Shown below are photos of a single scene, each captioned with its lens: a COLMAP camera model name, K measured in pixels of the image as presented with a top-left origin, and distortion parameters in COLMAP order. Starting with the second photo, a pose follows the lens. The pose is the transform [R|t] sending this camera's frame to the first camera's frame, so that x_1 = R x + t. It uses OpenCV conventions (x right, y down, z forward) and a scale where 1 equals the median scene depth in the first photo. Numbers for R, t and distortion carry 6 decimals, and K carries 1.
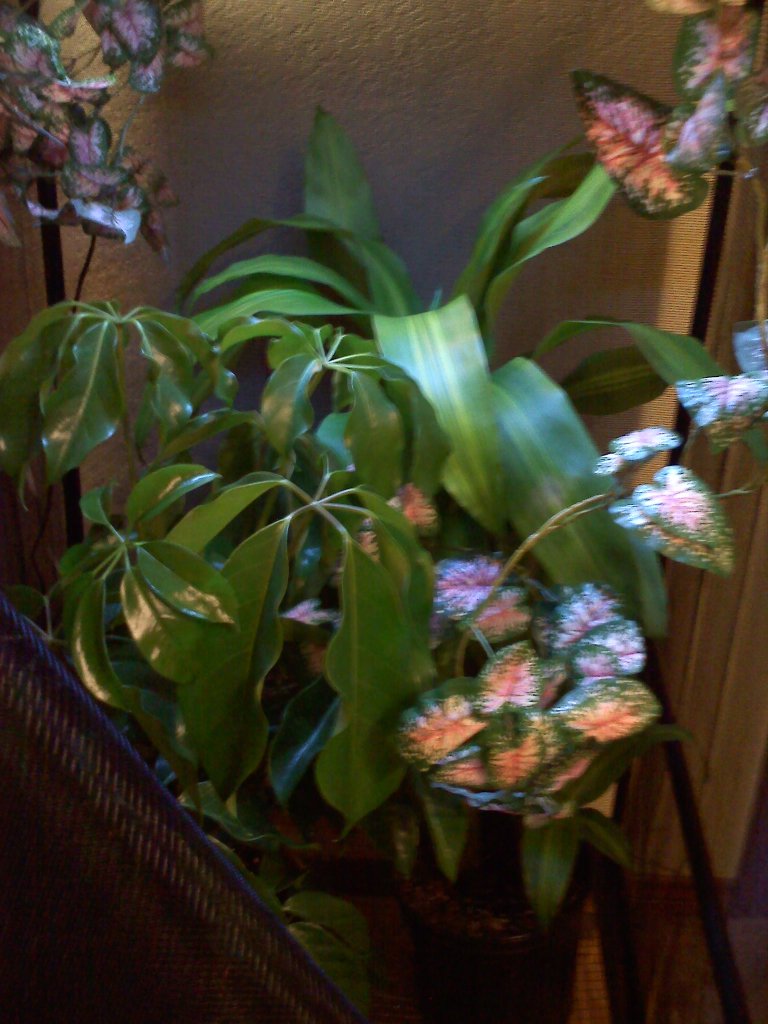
lens RADIAL K [[1323.7, 0, 384.0], [0, 1323.7, 512.0], [0, 0, 1]] dist [0.003646, 0.003561]
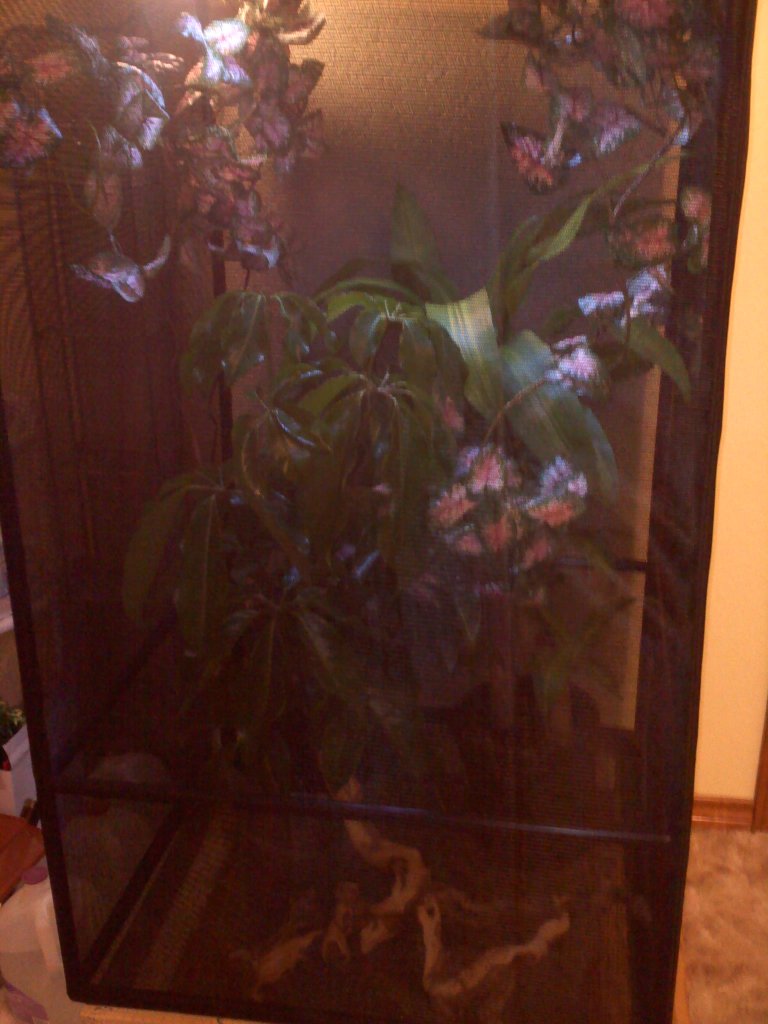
lens RADIAL K [[1323.7, 0, 384.0], [0, 1323.7, 512.0], [0, 0, 1]] dist [0.003646, 0.003561]
pose [[0.994967, -0.007513, -0.099923, 0.091539], [-0.002643, 0.994871, -0.101117, 0.242845], [0.100170, 0.100872, 0.989844, -0.496360]]
